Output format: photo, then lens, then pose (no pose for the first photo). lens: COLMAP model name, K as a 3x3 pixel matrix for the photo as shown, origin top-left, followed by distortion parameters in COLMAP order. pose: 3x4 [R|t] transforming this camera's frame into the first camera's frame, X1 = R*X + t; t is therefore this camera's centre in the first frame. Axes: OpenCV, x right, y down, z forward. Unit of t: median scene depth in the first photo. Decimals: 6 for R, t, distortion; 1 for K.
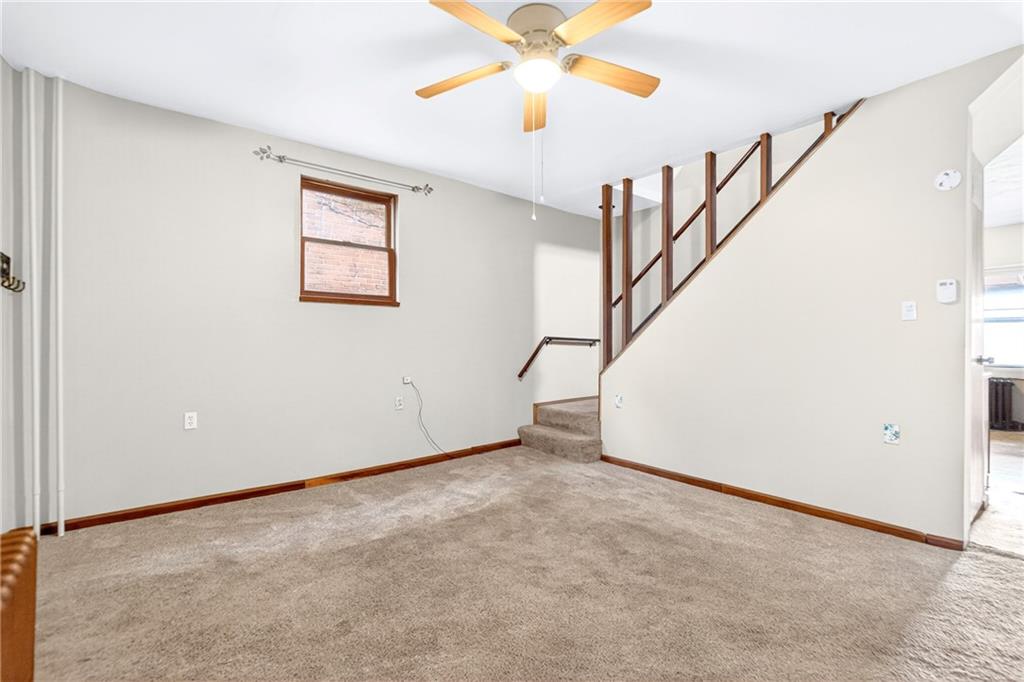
lens RADIAL K [[467.7, 0, 514.3], [0, 467.7, 350.0], [0, 0, 1]] dist [-0.001128, -0.000405]
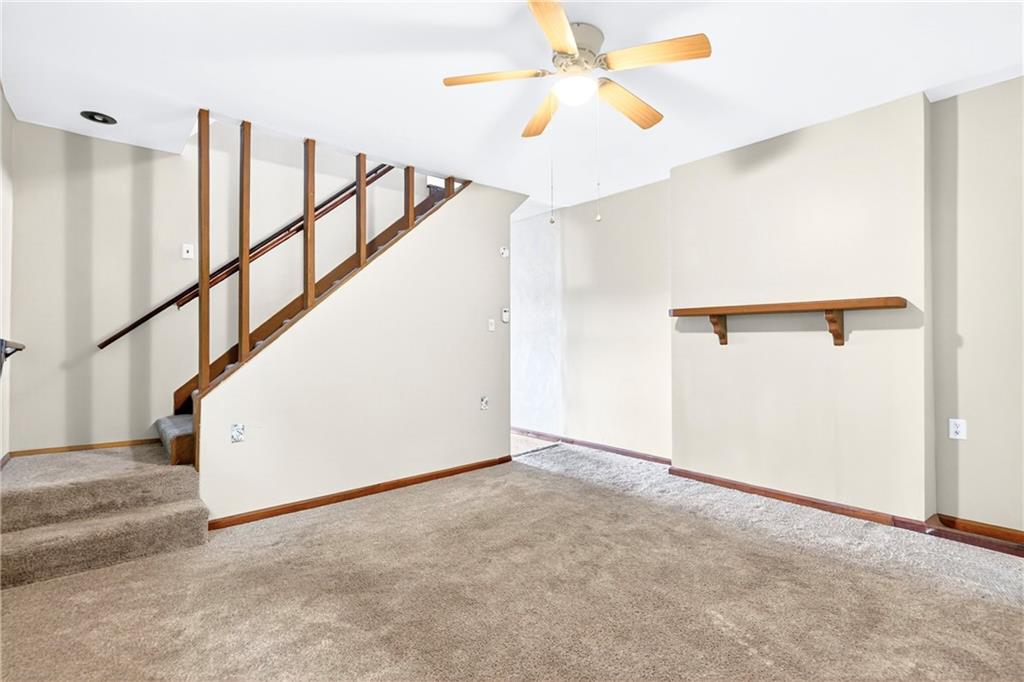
lens RADIAL K [[487.7, 0, 523.0], [0, 487.7, 340.0], [0, 0, 1]] dist [0.000236, -0.000129]
pose [[-0.057588, -0.000496, 0.998340, -0.638251], [0.023492, 0.999722, 0.001852, -0.023402], [-0.998064, 0.023559, -0.057560, 0.739581]]
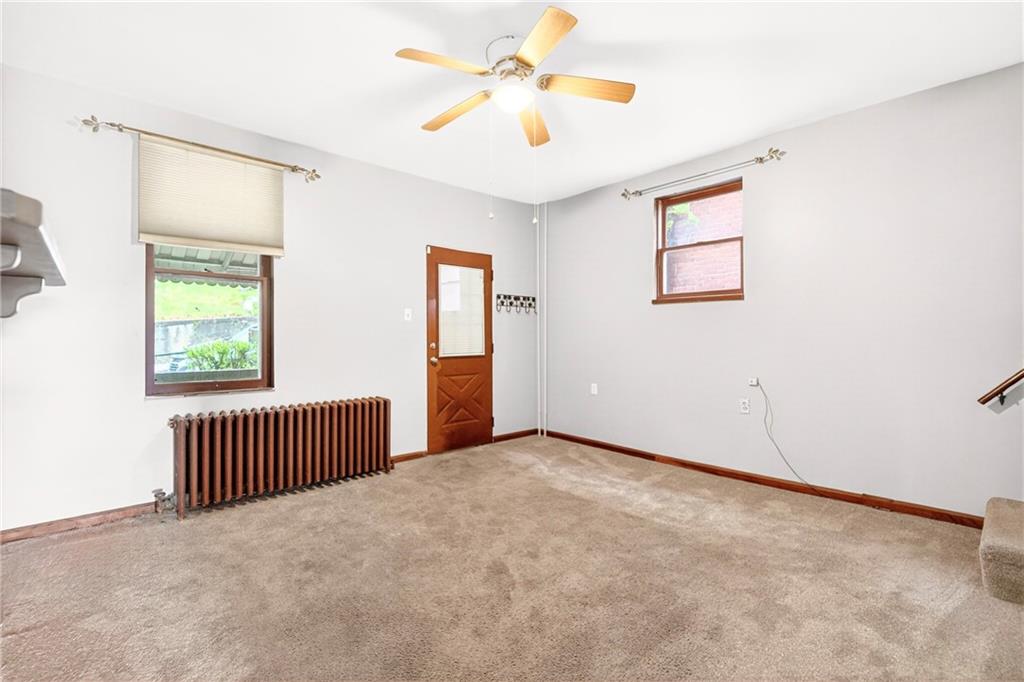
lens RADIAL K [[455.5, 0, 514.1], [0, 455.5, 346.3], [0, 0, 1]] dist [0.000768, 0.000069]
pose [[0.060248, 0.020117, -0.997981, 0.703609], [-0.021109, 0.999599, 0.018875, -0.010597], [0.997960, 0.019929, 0.060649, 0.584994]]
